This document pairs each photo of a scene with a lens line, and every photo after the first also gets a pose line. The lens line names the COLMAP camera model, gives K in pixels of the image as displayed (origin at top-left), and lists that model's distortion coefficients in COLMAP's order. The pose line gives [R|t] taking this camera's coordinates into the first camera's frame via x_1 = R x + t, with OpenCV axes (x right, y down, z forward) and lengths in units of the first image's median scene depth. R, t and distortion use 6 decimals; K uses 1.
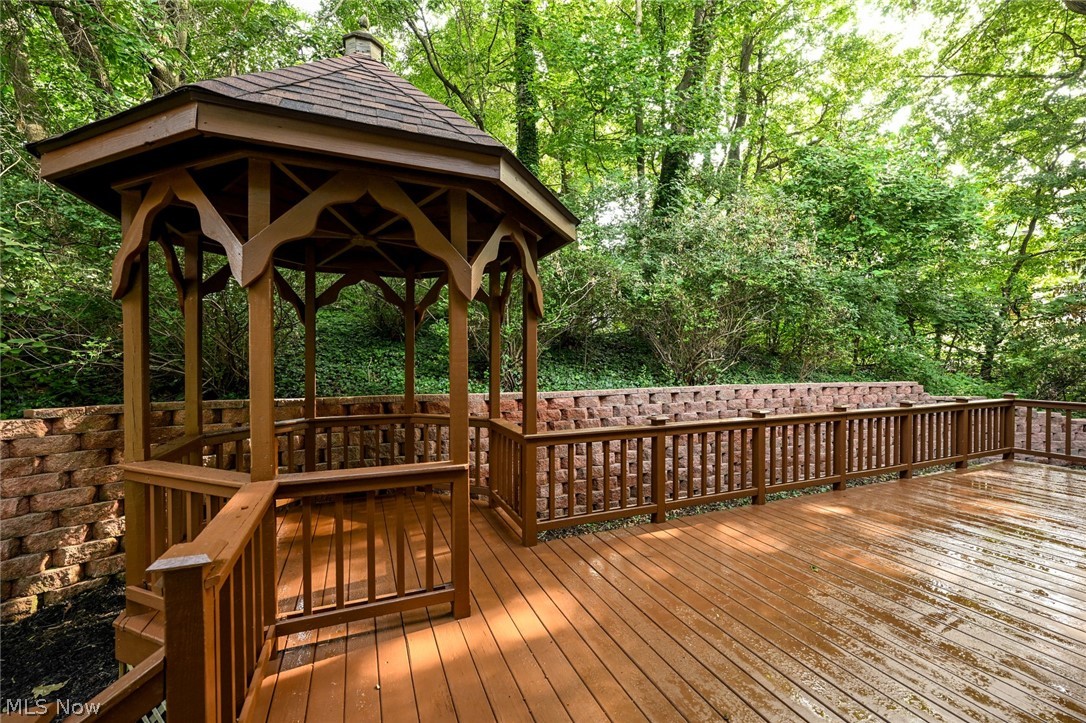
lens RADIAL K [[432.0, 0, 543.0], [0, 432.0, 361.5], [0, 0, 1]] dist [-0.000959, 0.000161]
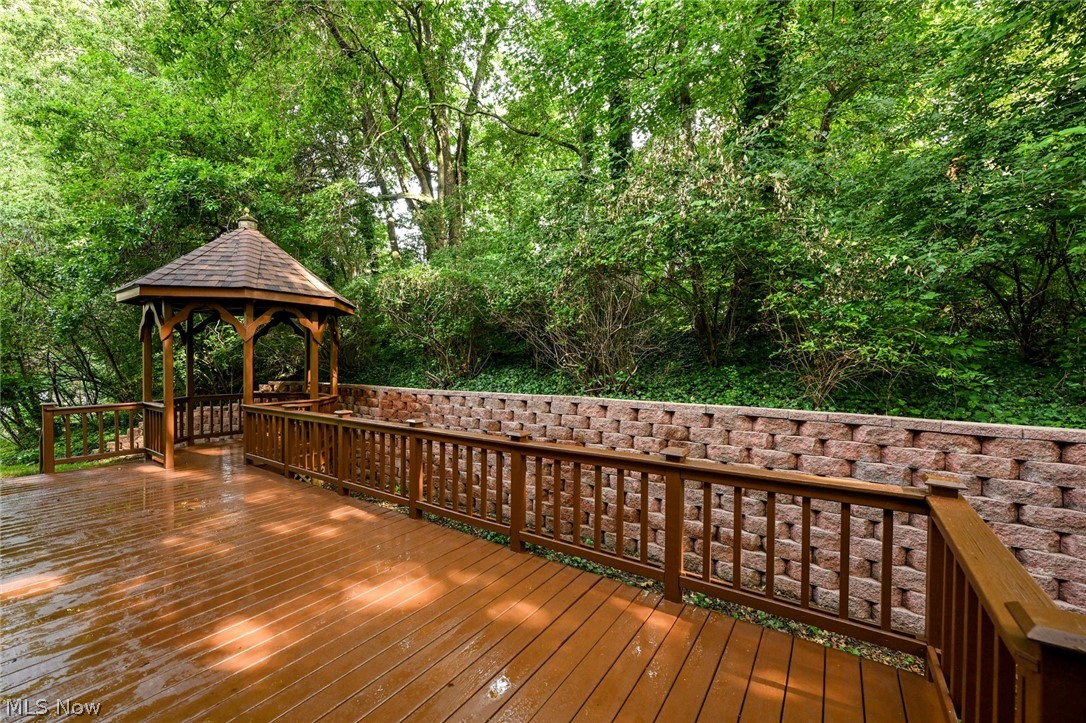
lens RADIAL K [[432.0, 0, 543.0], [0, 432.0, 361.5], [0, 0, 1]] dist [-0.000959, 0.000161]
pose [[0.535022, 0.000430, -0.844838, 1.184743], [-0.004759, 0.999986, -0.002505, -0.008310], [0.844825, 0.005361, 0.535016, 0.582755]]
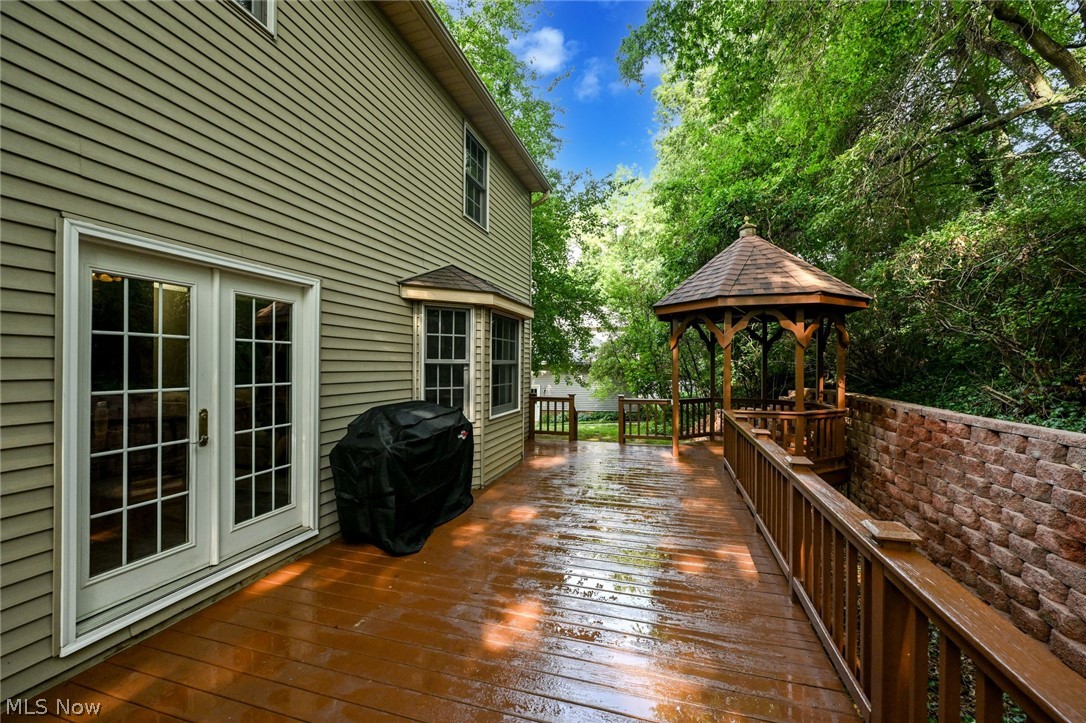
lens RADIAL K [[435.4, 0, 543.0], [0, 435.4, 361.5], [0, 0, 1]] dist [-0.000500, -0.000178]
pose [[-0.635696, -0.003345, -0.771932, 1.048197], [-0.005798, 0.999983, 0.000442, -0.020854], [0.771917, 0.004756, -0.635705, 0.855434]]
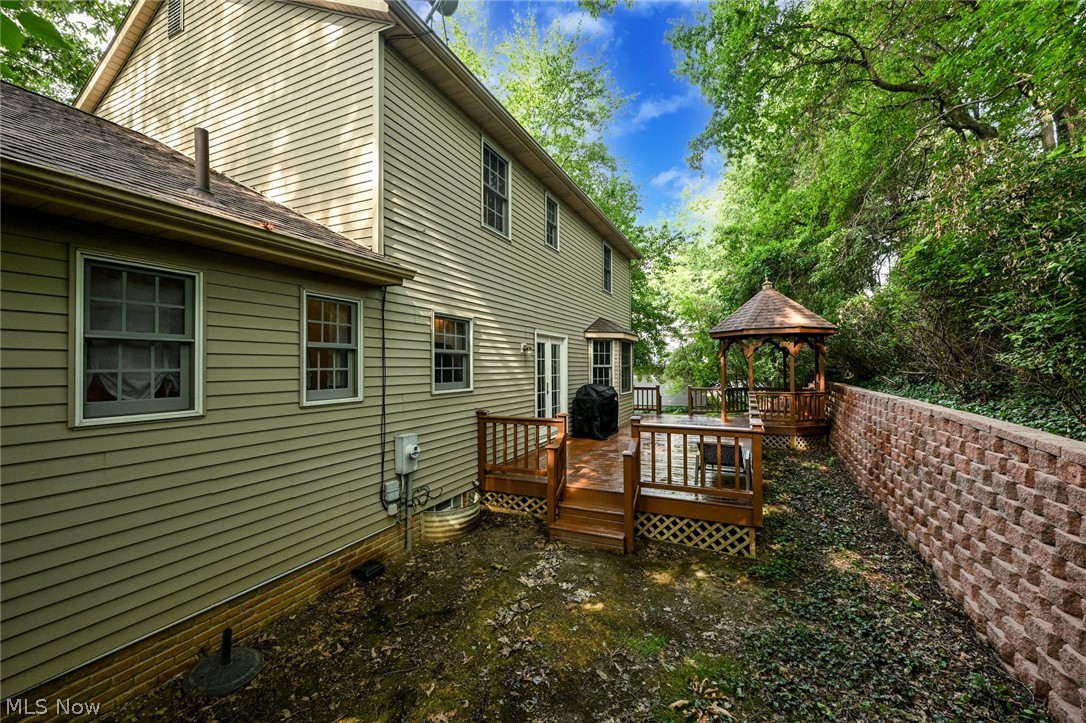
lens RADIAL K [[432.0, 0, 543.0], [0, 432.0, 361.5], [0, 0, 1]] dist [-0.000959, 0.000161]
pose [[-0.747208, -0.001271, -0.664589, 1.839362], [0.003299, 0.999979, -0.005622, -0.028465], [0.664582, -0.006393, -0.747188, 1.313885]]
